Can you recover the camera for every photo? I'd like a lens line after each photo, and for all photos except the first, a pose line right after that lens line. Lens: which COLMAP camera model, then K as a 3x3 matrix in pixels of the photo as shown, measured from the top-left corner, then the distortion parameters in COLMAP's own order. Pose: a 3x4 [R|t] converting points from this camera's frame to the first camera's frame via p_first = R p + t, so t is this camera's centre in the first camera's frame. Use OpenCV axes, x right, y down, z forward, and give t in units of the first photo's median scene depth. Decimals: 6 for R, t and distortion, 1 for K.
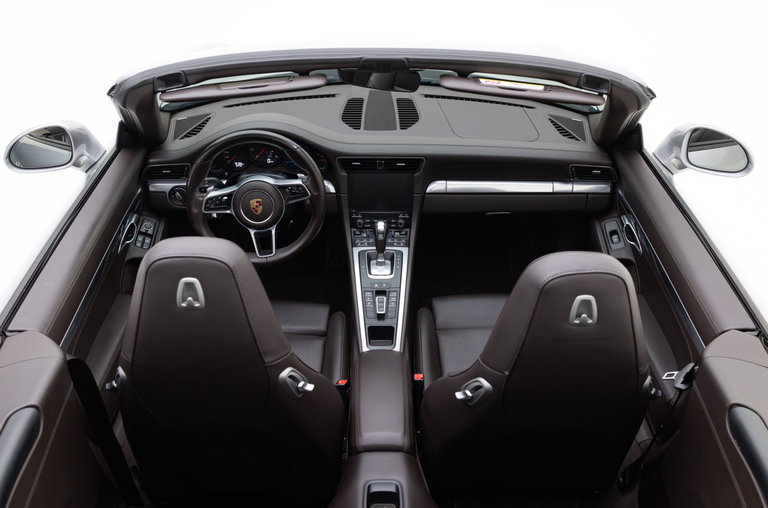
lens RADIAL K [[818.8, 0, 384.0], [0, 818.8, 254.0], [0, 0, 1]] dist [0.003303, 0.001137]
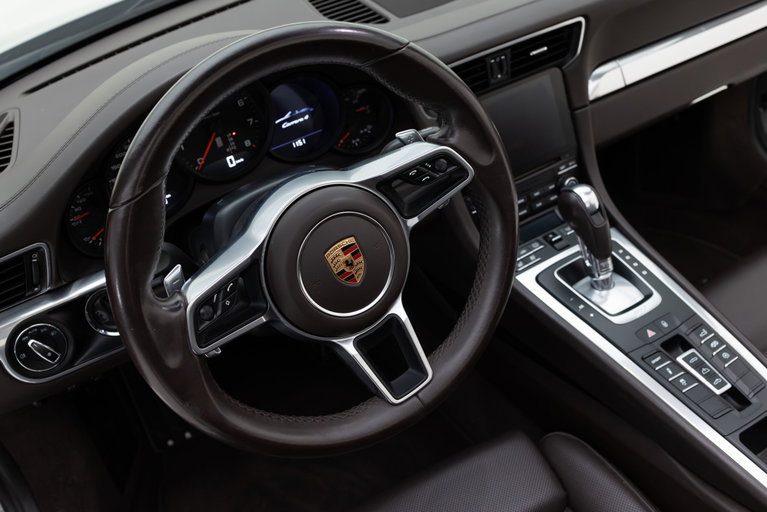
lens RADIAL K [[765.9, 0, 383.5], [0, 765.9, 256.0], [0, 0, 1]] dist [0.016264, 0.003459]
pose [[0.853423, -0.394148, 0.341051, -0.224030], [0.401396, 0.914408, 0.052340, -0.065160], [-0.332490, 0.092228, 0.938586, 0.660150]]
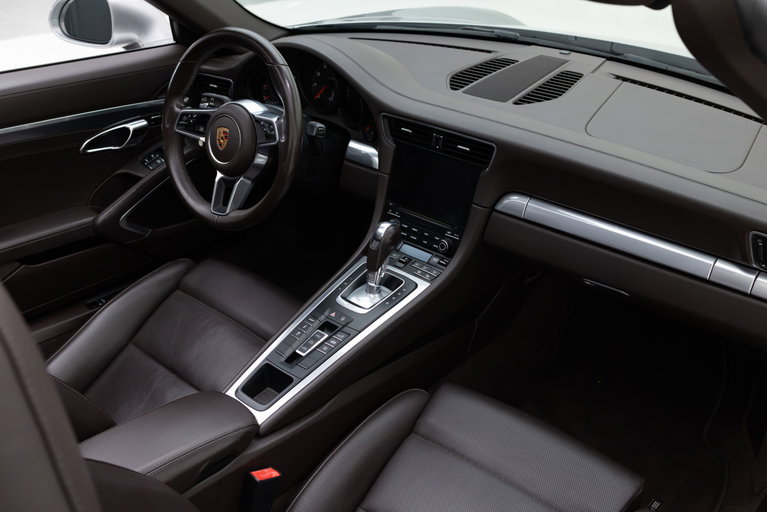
lens RADIAL K [[765.9, 0, 383.5], [0, 765.9, 256.0], [0, 0, 1]] dist [0.016264, 0.003459]
pose [[0.738104, 0.313355, -0.597504, 0.333633], [-0.358693, 0.932329, 0.045851, -0.040629], [0.571438, 0.180478, 0.800554, 0.531322]]
